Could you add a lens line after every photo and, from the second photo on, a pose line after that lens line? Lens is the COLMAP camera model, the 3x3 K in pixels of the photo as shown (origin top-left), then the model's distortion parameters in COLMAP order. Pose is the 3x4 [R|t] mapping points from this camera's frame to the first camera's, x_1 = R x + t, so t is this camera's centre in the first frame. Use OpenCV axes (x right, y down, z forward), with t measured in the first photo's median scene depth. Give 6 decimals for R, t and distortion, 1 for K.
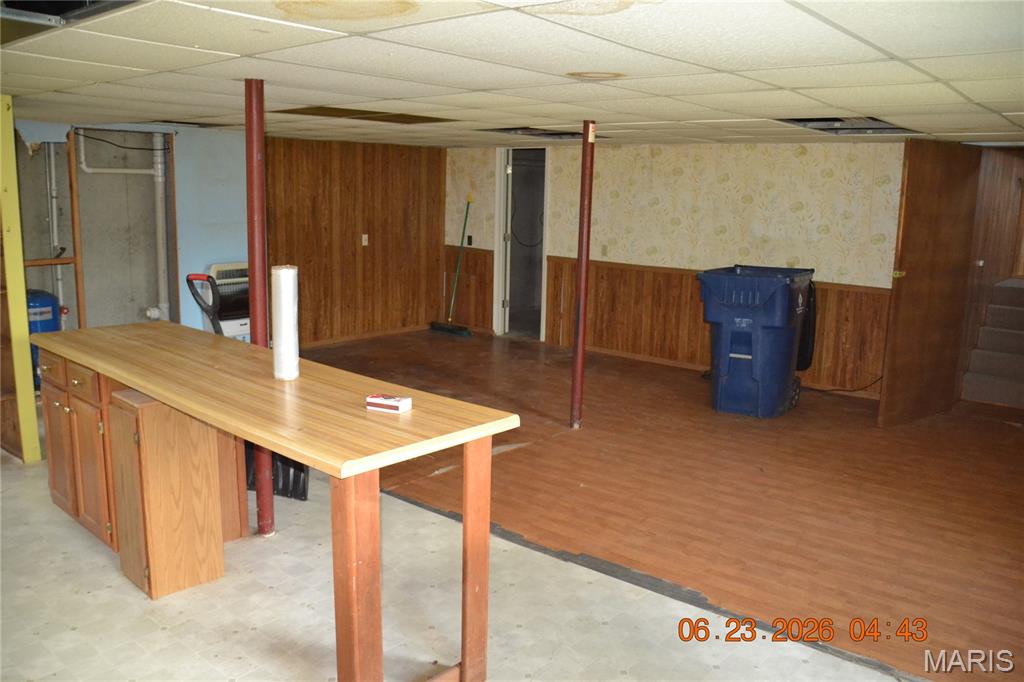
lens RADIAL K [[809.6, 0, 508.2], [0, 809.6, 336.4], [0, 0, 1]] dist [-0.063861, 0.006307]
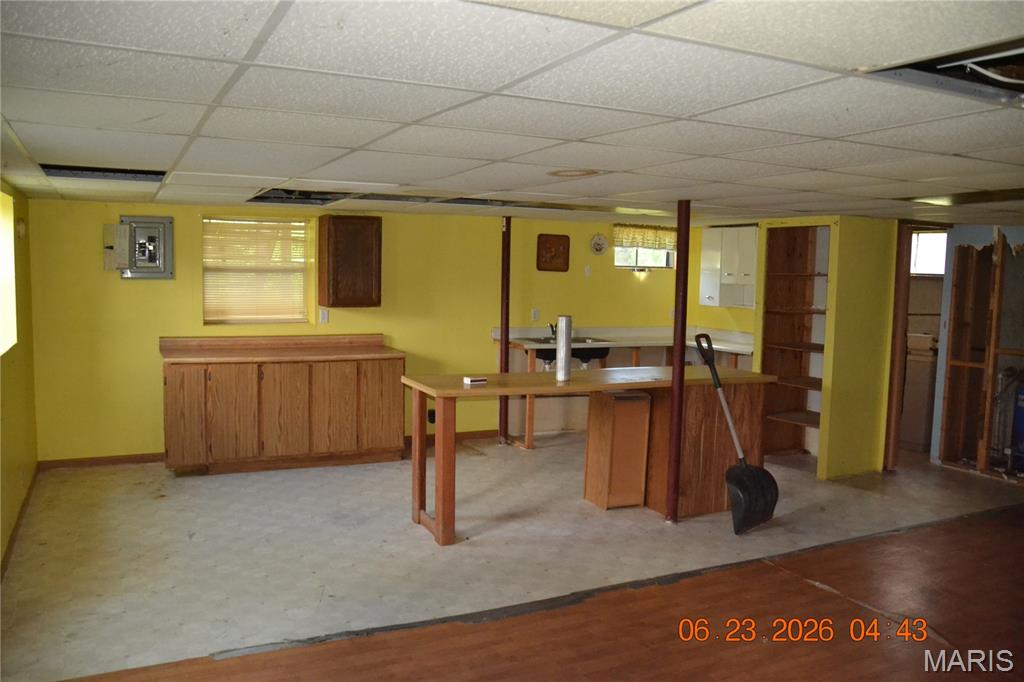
lens RADIAL K [[809.6, 0, 509.0], [0, 809.6, 344.0], [0, 0, 1]] dist [-0.063861, 0.006307]
pose [[-0.386795, 0.052959, -0.920644, 1.105634], [-0.189916, 0.972374, 0.135725, -0.193113], [0.902398, 0.227342, -0.366051, 1.232286]]
